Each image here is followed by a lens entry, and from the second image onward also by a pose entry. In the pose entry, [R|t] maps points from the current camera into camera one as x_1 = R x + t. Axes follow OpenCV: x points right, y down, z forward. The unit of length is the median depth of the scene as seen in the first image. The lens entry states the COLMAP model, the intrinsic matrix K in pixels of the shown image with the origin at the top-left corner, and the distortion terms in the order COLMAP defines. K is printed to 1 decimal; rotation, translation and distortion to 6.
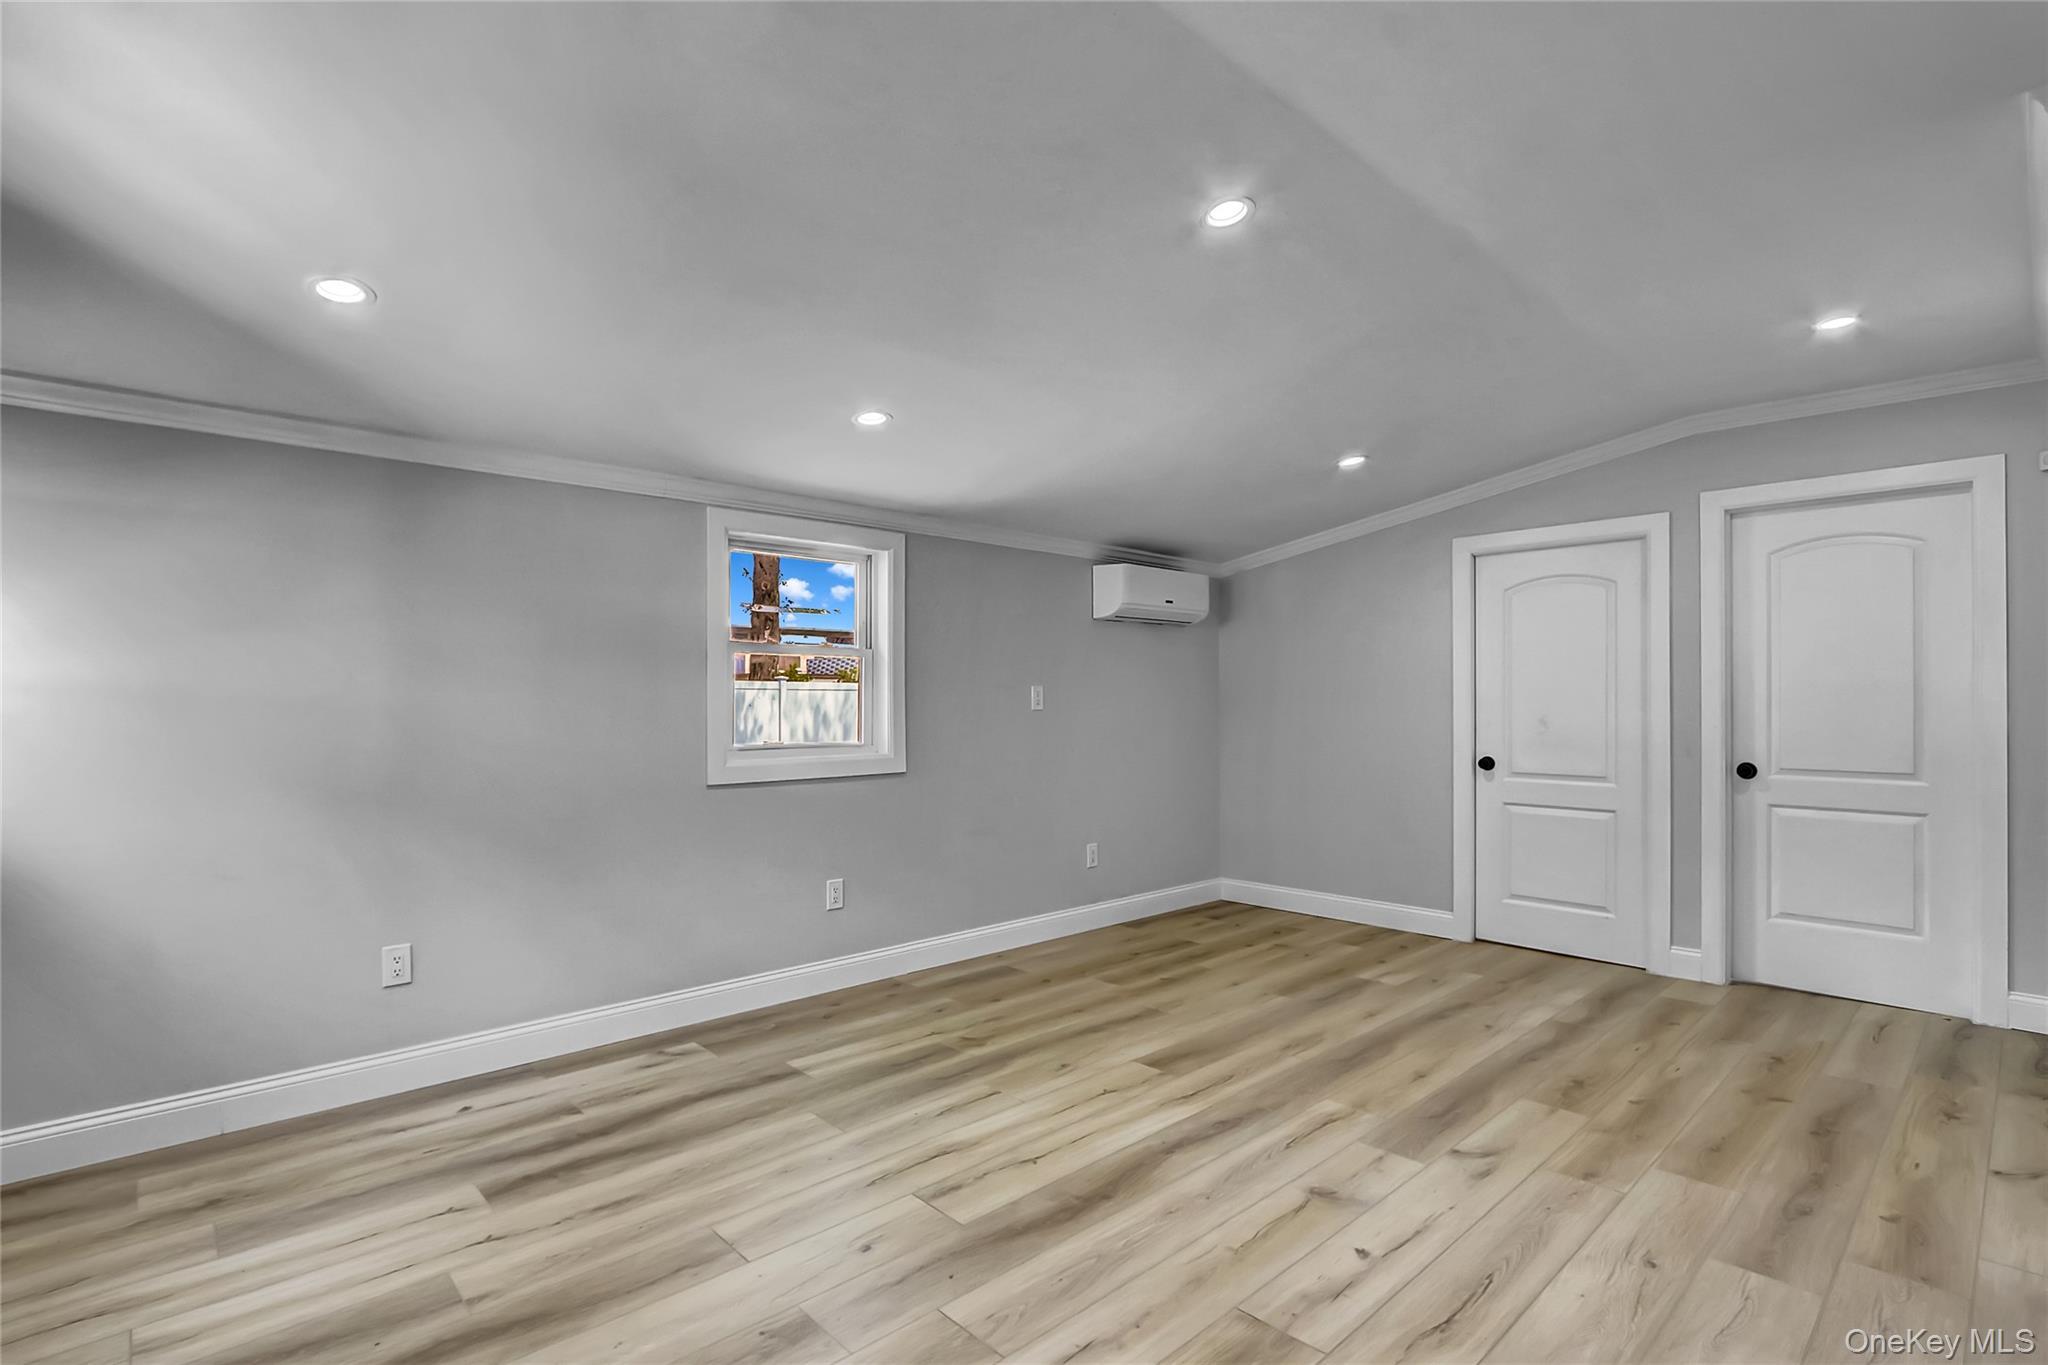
lens RADIAL K [[960.0, 0, 1009.3], [0, 960.0, 687.2], [0, 0, 1]] dist [-0.015145, 0.001054]
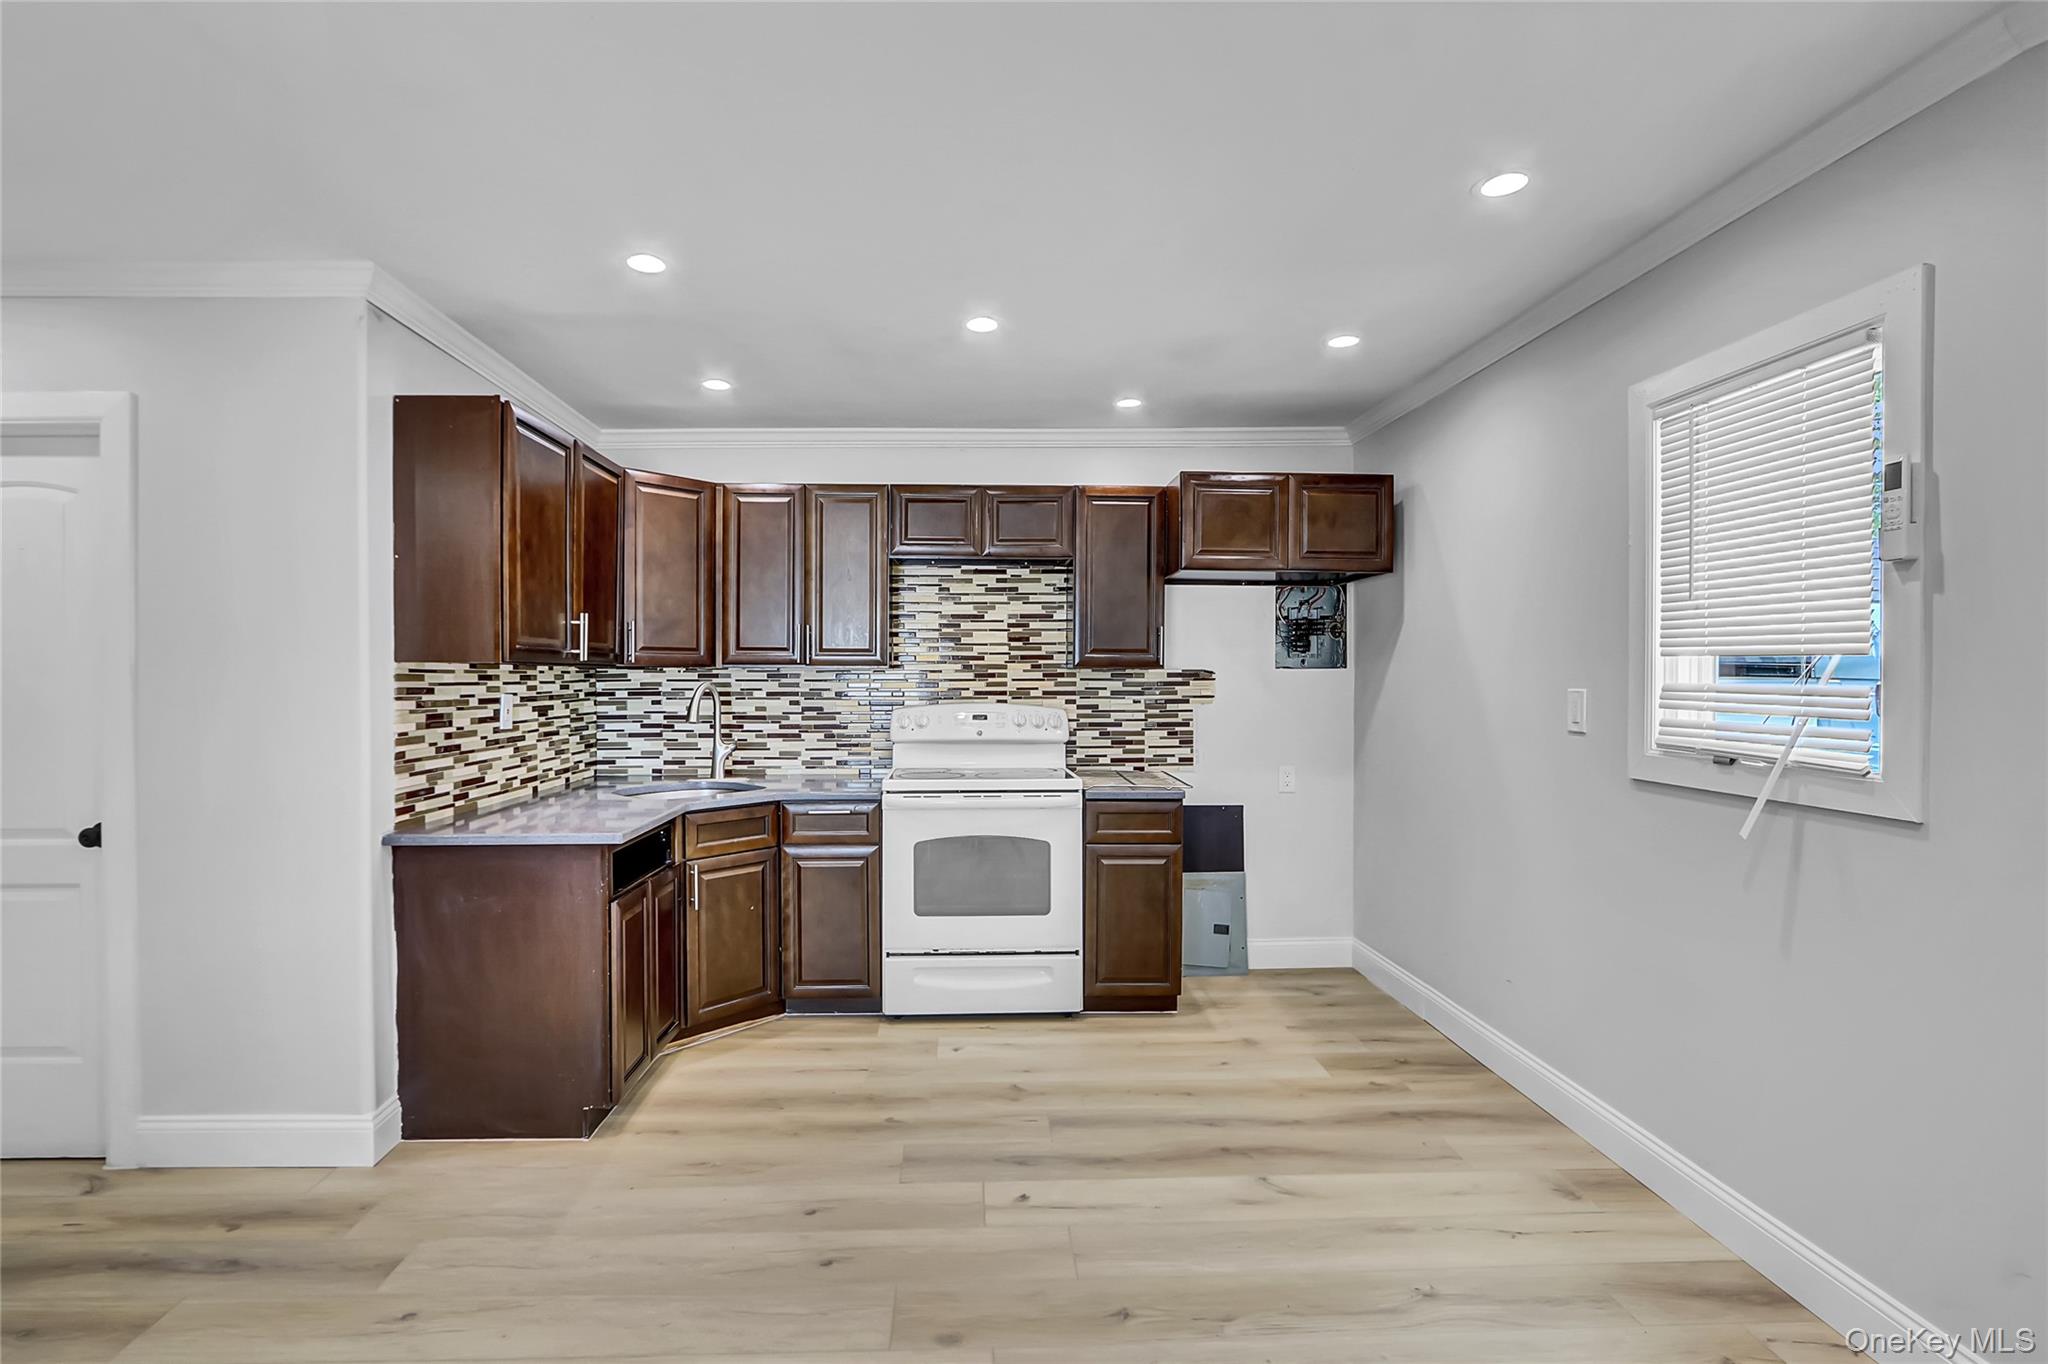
lens RADIAL K [[960.0, 0, 1014.1], [0, 960.0, 689.6], [0, 0, 1]] dist [-0.015145, 0.001054]
pose [[-0.762777, -0.000471, 0.646661, -0.267432], [-0.004446, 0.999980, -0.004517, -0.012060], [-0.646646, -0.006320, -0.762764, 0.890387]]
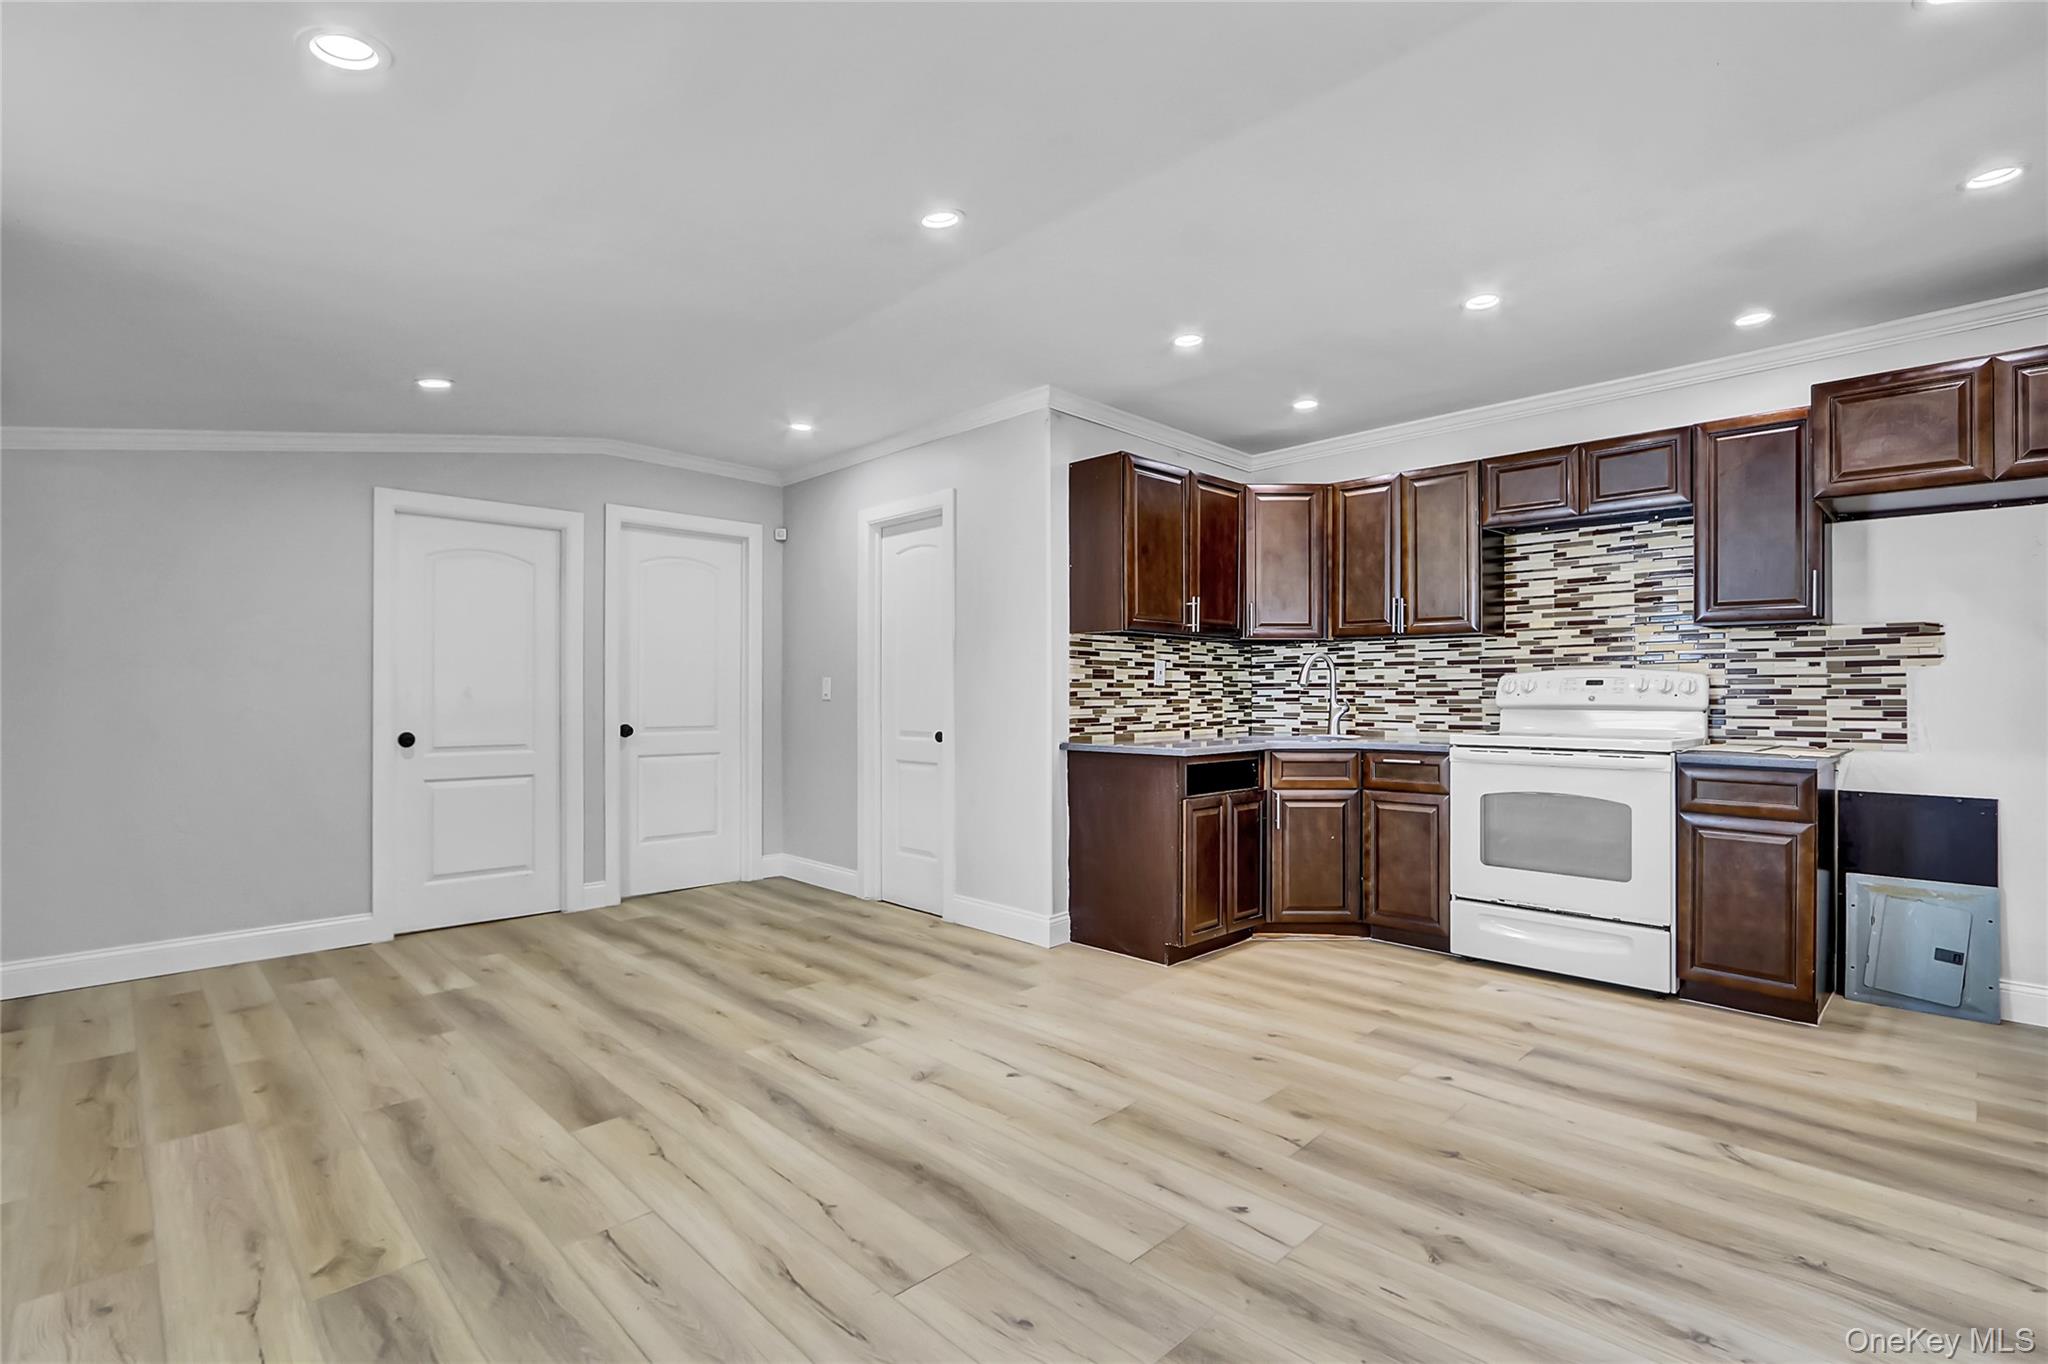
lens RADIAL K [[960.0, 0, 993.1], [0, 960.0, 696.8], [0, 0, 1]] dist [-0.015145, 0.001054]
pose [[-0.021952, 0.000533, 0.999759, -0.641629], [-0.014246, 0.999898, -0.000846, 0.054200], [-0.999658, -0.014261, -0.021942, 0.729758]]
